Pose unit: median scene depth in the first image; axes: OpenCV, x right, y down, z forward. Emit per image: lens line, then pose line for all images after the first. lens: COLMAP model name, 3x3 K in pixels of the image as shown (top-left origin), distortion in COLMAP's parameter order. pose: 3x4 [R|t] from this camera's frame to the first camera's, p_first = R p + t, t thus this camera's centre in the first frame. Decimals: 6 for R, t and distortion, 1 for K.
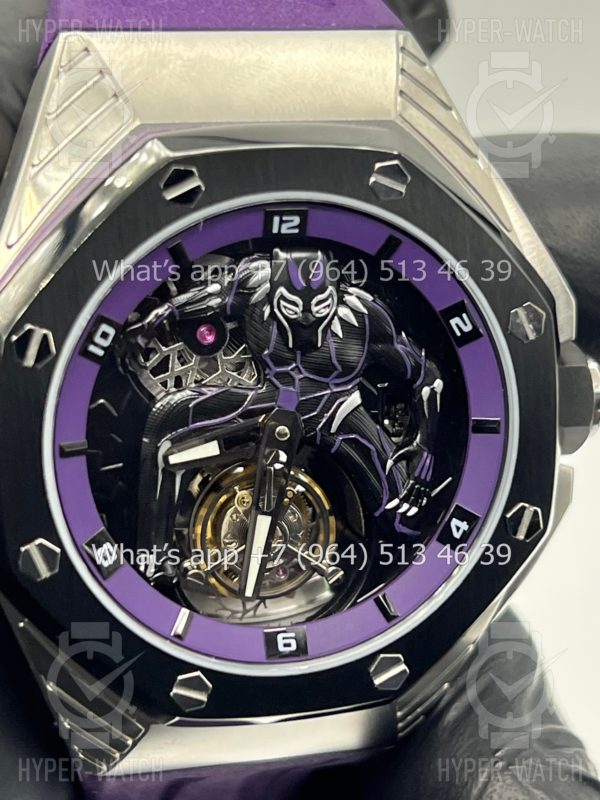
lens RADIAL K [[1917.2, 0, 298.8], [0, 1917.2, 397.7], [0, 0, 1]] dist [0.229724, 0.000000]
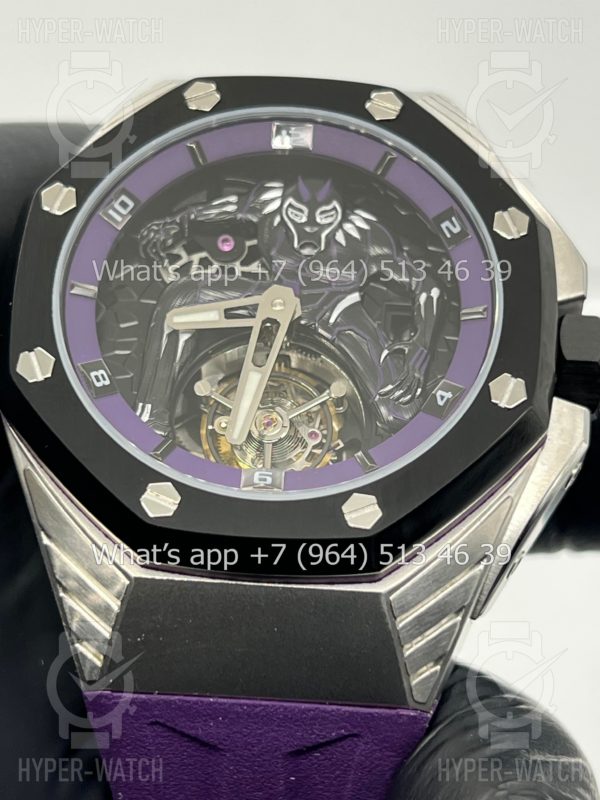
lens RADIAL K [[1917.2, 0, 303.5], [0, 1917.2, 399.0], [0, 0, 1]] dist [0.229724, 0.000000]
pose [[0.959358, -0.059462, -0.275855, 0.301661], [-0.117145, 0.805418, -0.581015, 0.690361], [0.256727, 0.589717, 0.765719, 0.196859]]
